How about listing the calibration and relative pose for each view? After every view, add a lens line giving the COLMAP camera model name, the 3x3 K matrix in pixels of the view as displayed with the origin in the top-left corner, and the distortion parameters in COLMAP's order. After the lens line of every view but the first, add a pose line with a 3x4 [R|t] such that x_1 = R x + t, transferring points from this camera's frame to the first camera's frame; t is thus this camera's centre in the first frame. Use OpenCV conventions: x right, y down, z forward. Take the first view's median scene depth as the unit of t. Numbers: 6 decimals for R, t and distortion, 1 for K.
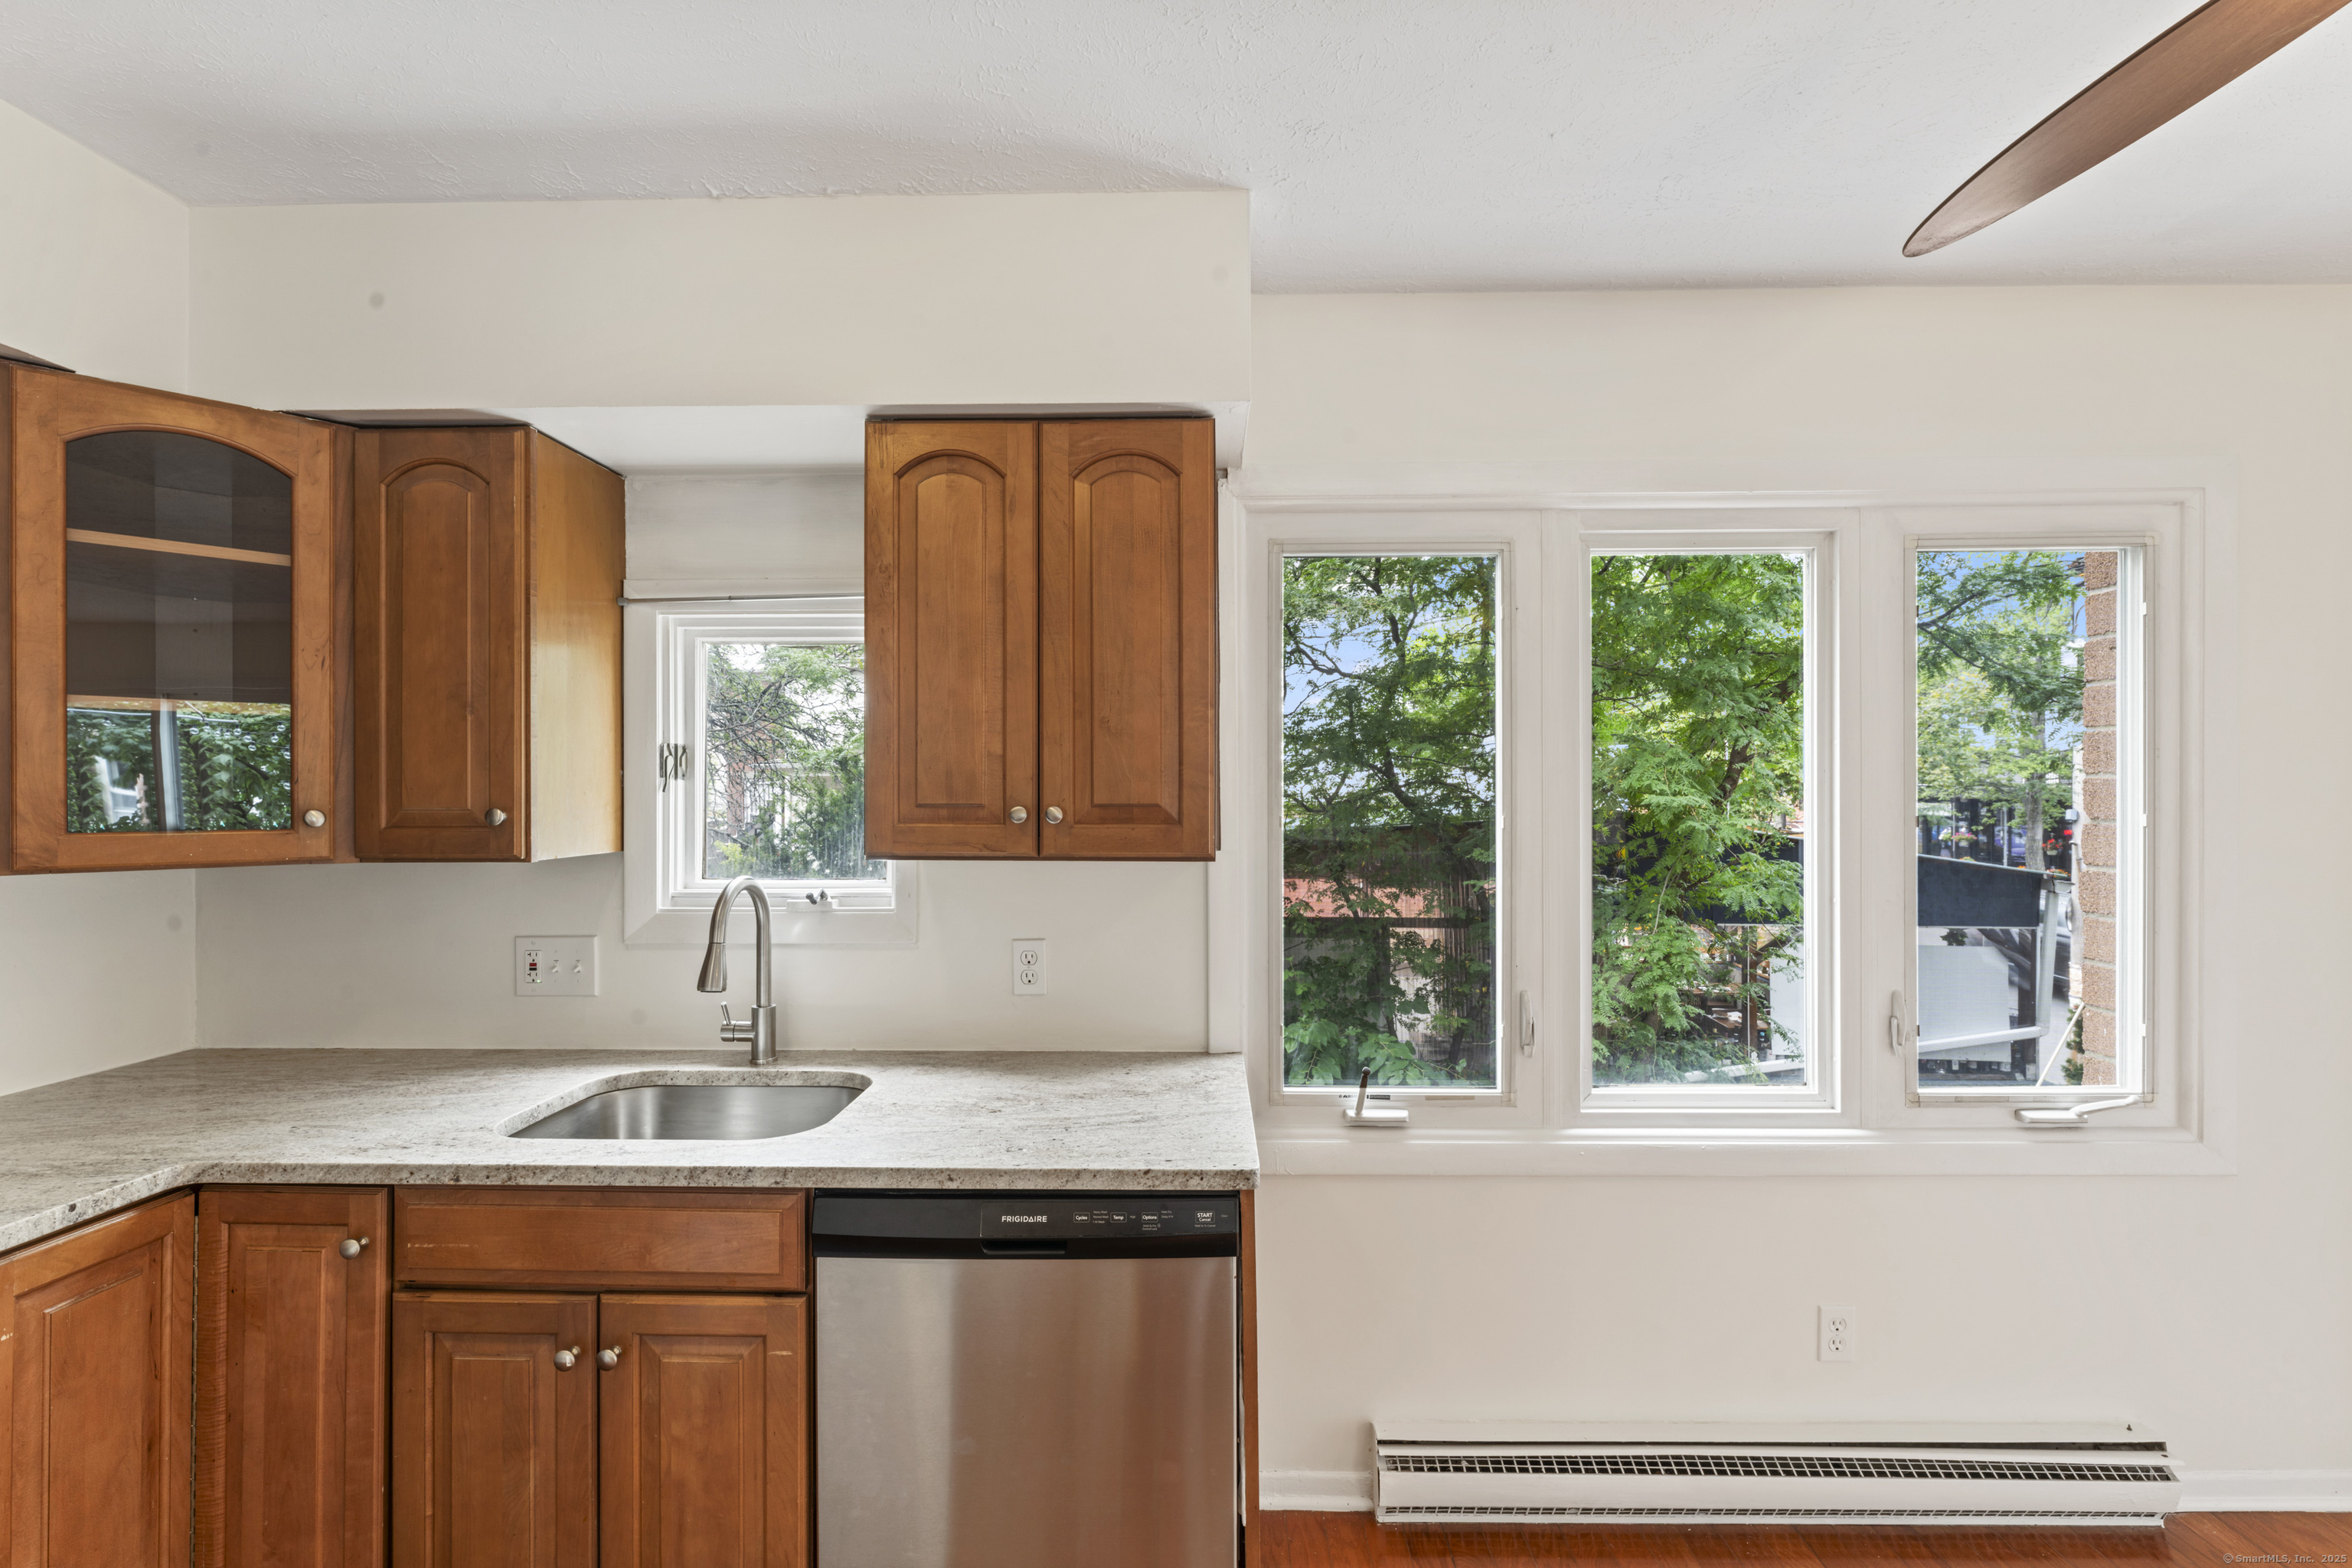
lens RADIAL K [[1004.4, 0, 1182.1], [0, 1004.4, 793.4], [0, 0, 1]] dist [-0.002496, 0.000152]
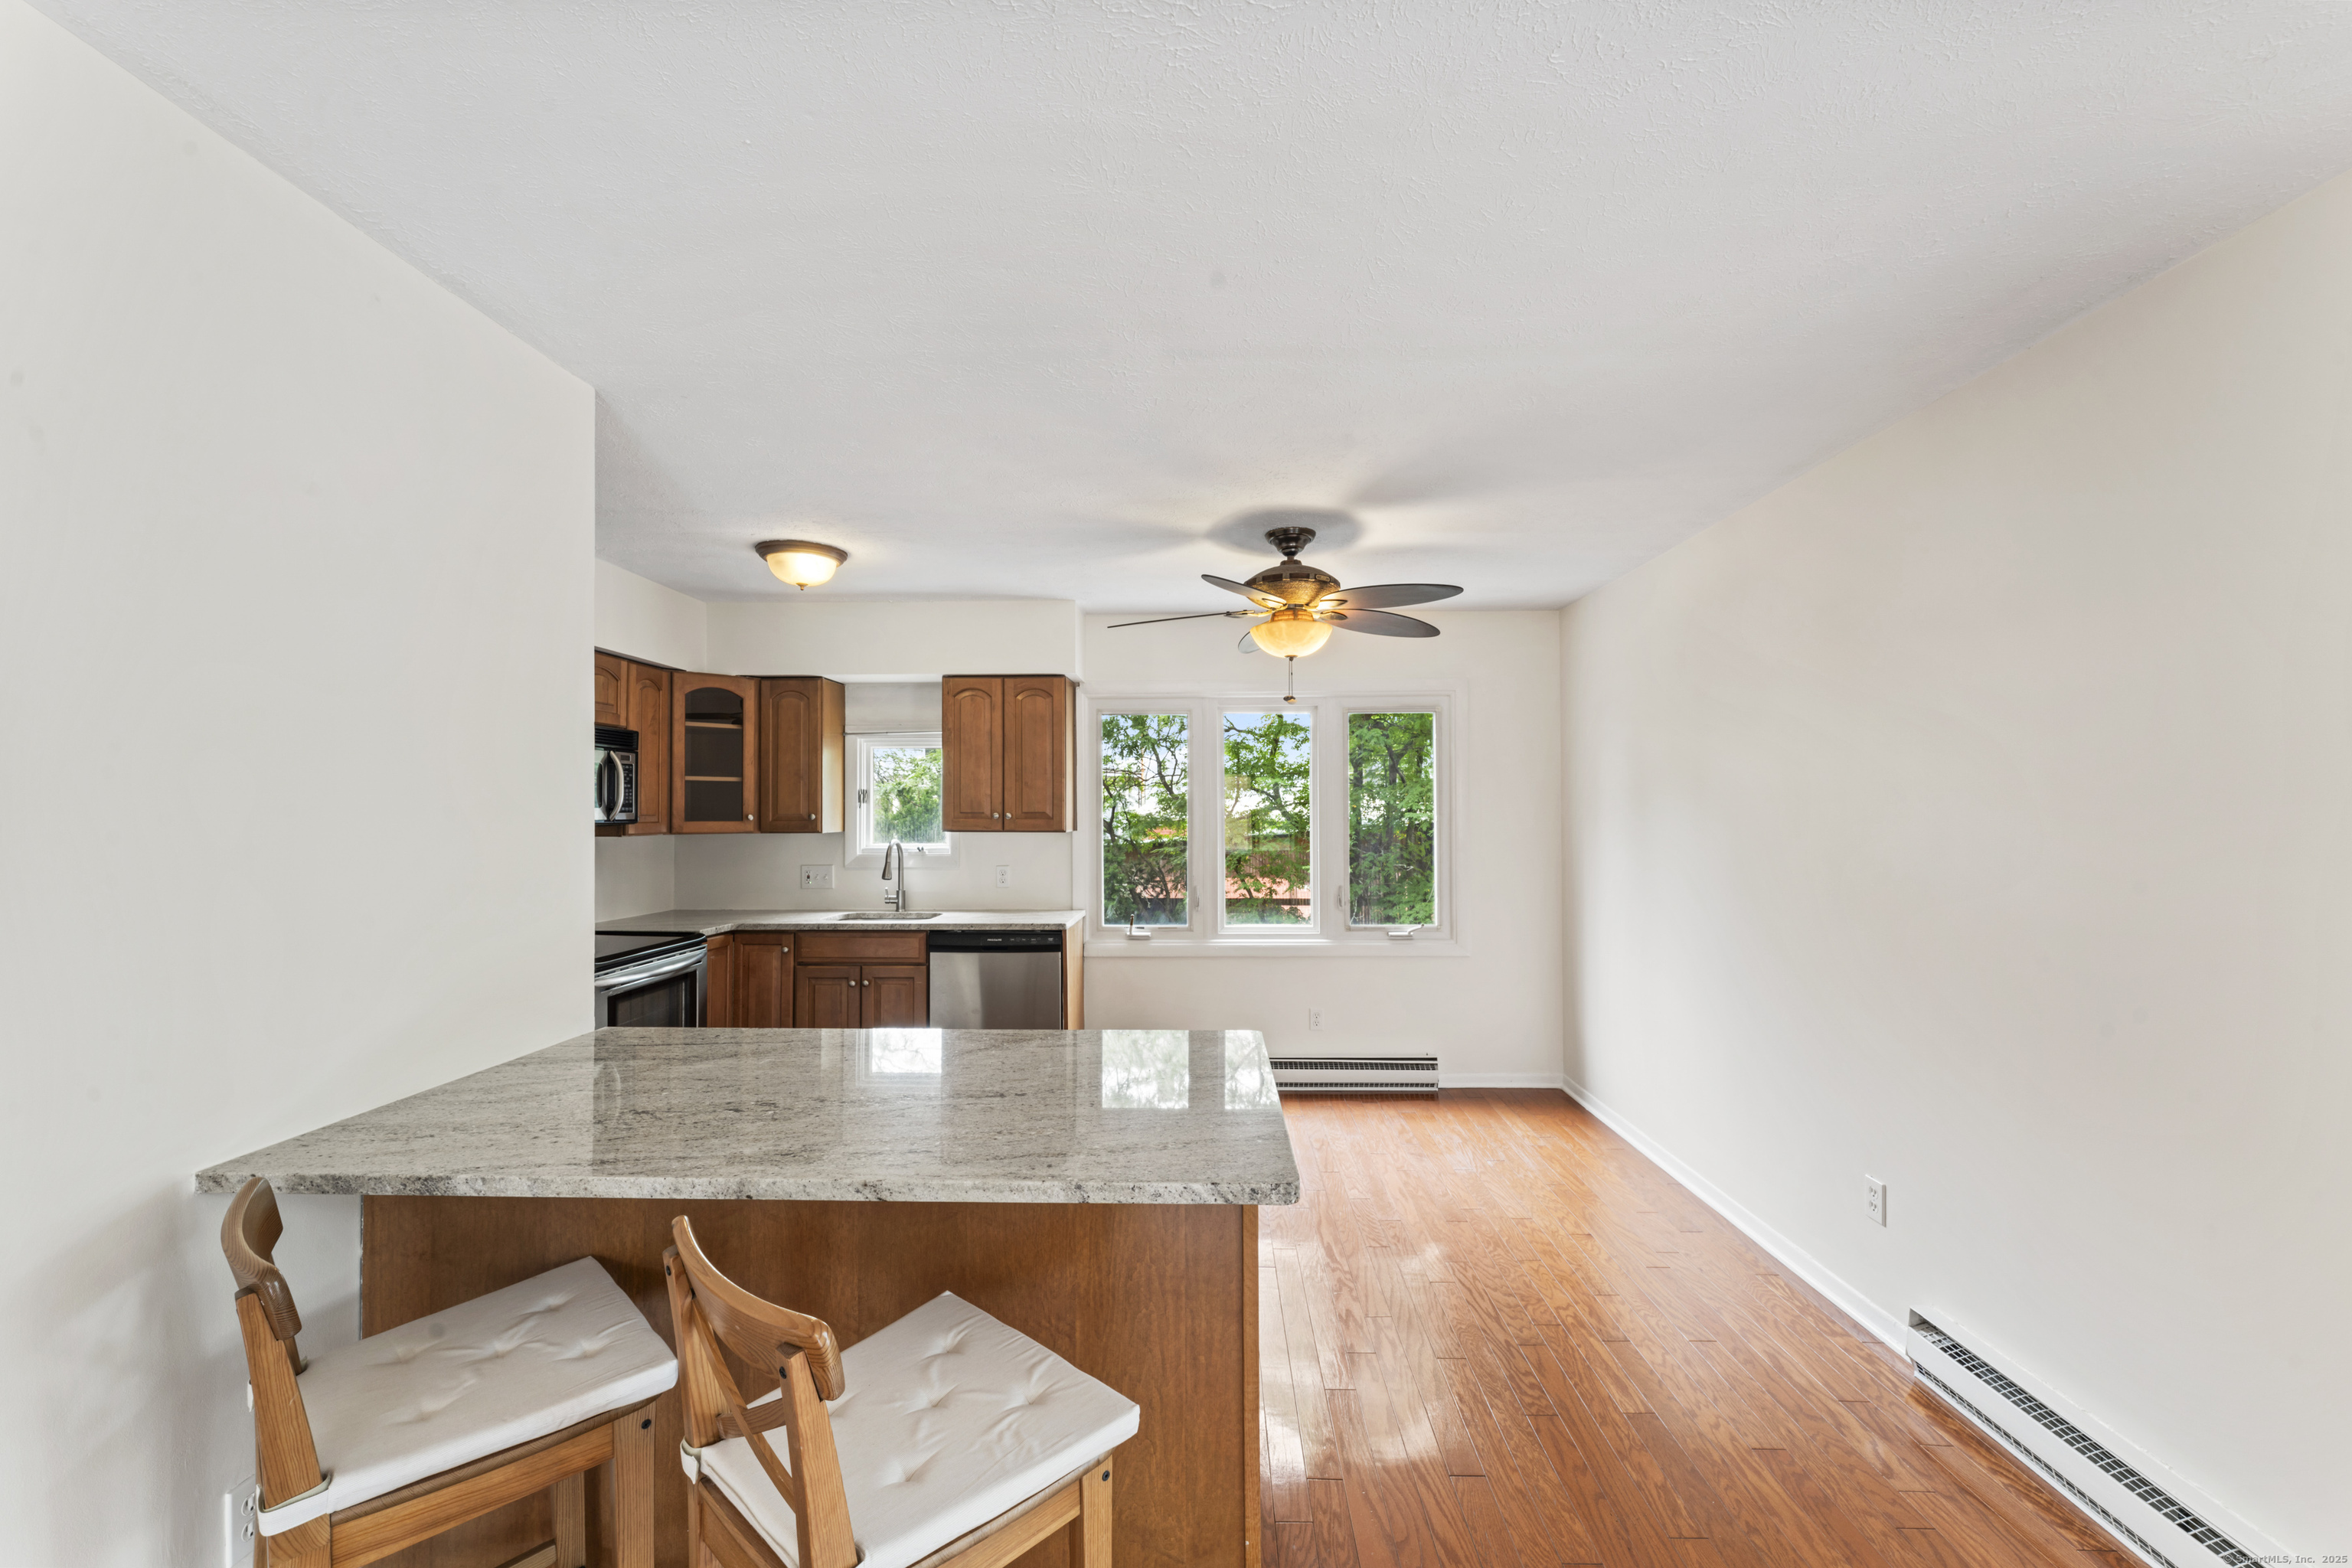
lens RADIAL K [[942.2, 0, 1181.9], [0, 942.2, 796.2], [0, 0, 1]] dist [0.001433, -0.000285]
pose [[0.999960, -0.001193, -0.008875, 0.380645], [0.001031, 0.999832, -0.018311, 0.014595], [0.008895, 0.018301, 0.999793, -1.638570]]
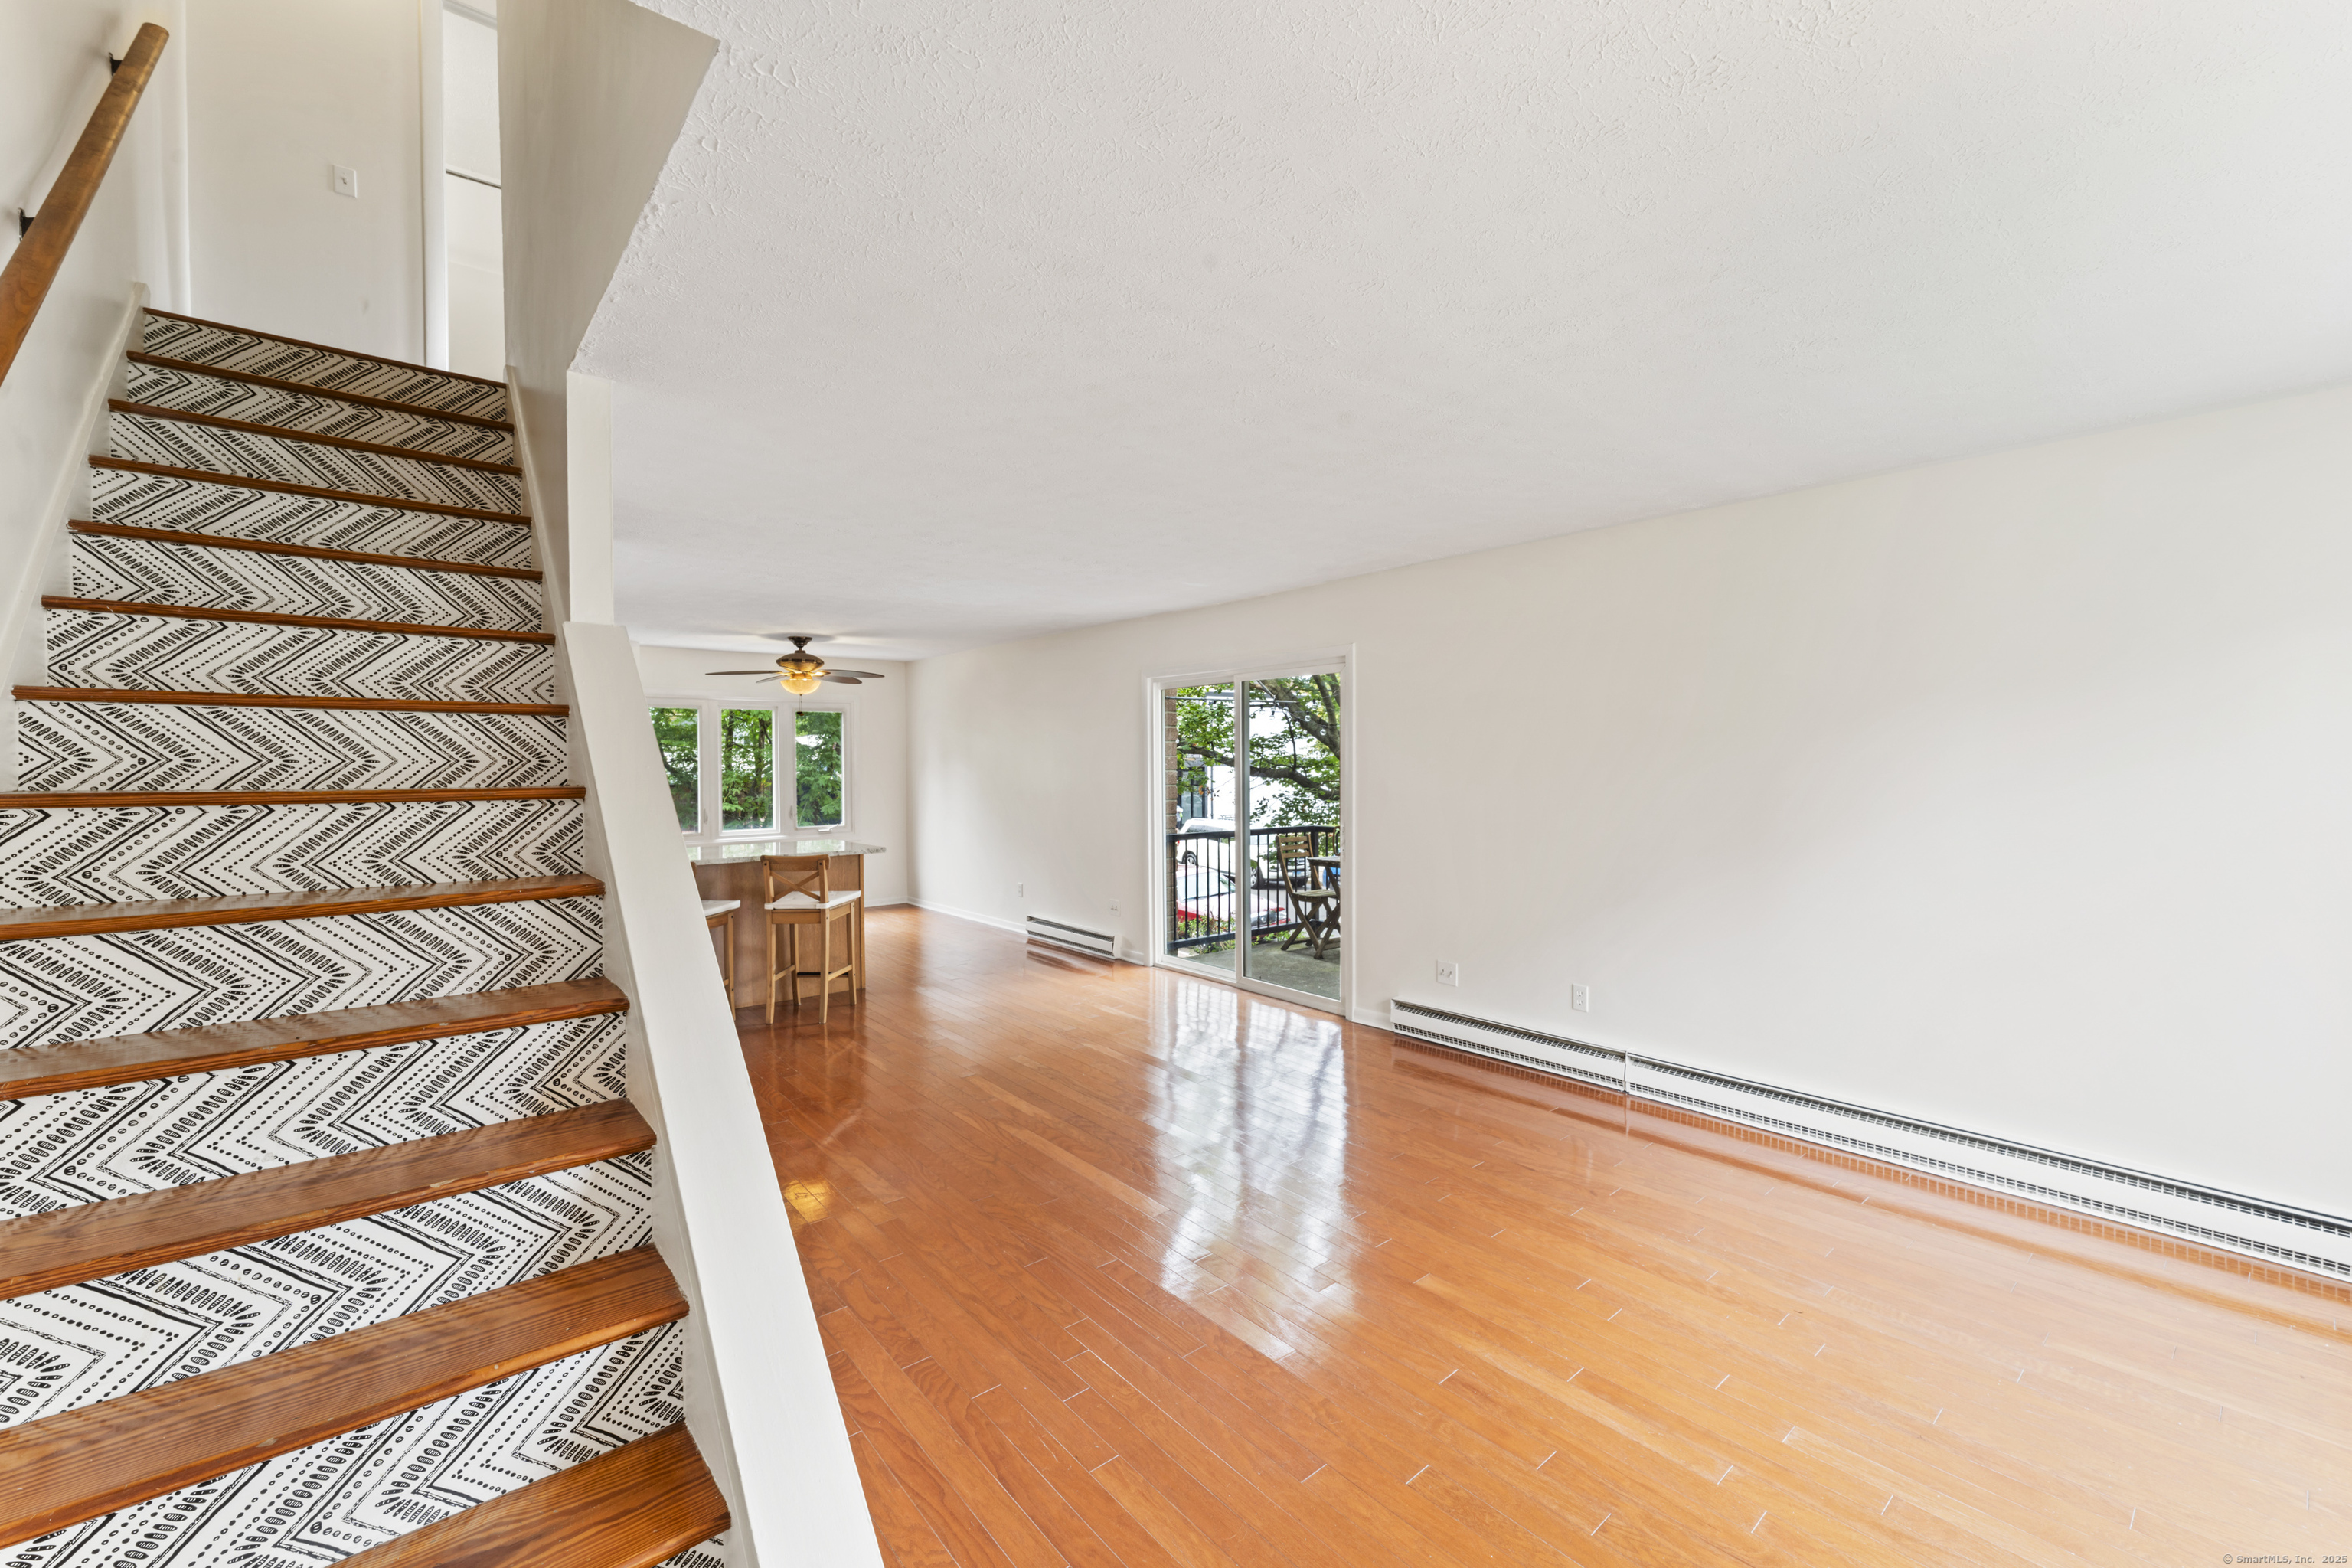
lens RADIAL K [[942.2, 0, 1181.9], [0, 942.2, 796.2], [0, 0, 1]] dist [0.001433, -0.000285]
pose [[0.750498, -0.021262, 0.660531, -0.963097], [0.002424, 0.999564, 0.029421, 0.028592], [-0.660868, -0.020479, 0.750222, -4.075265]]
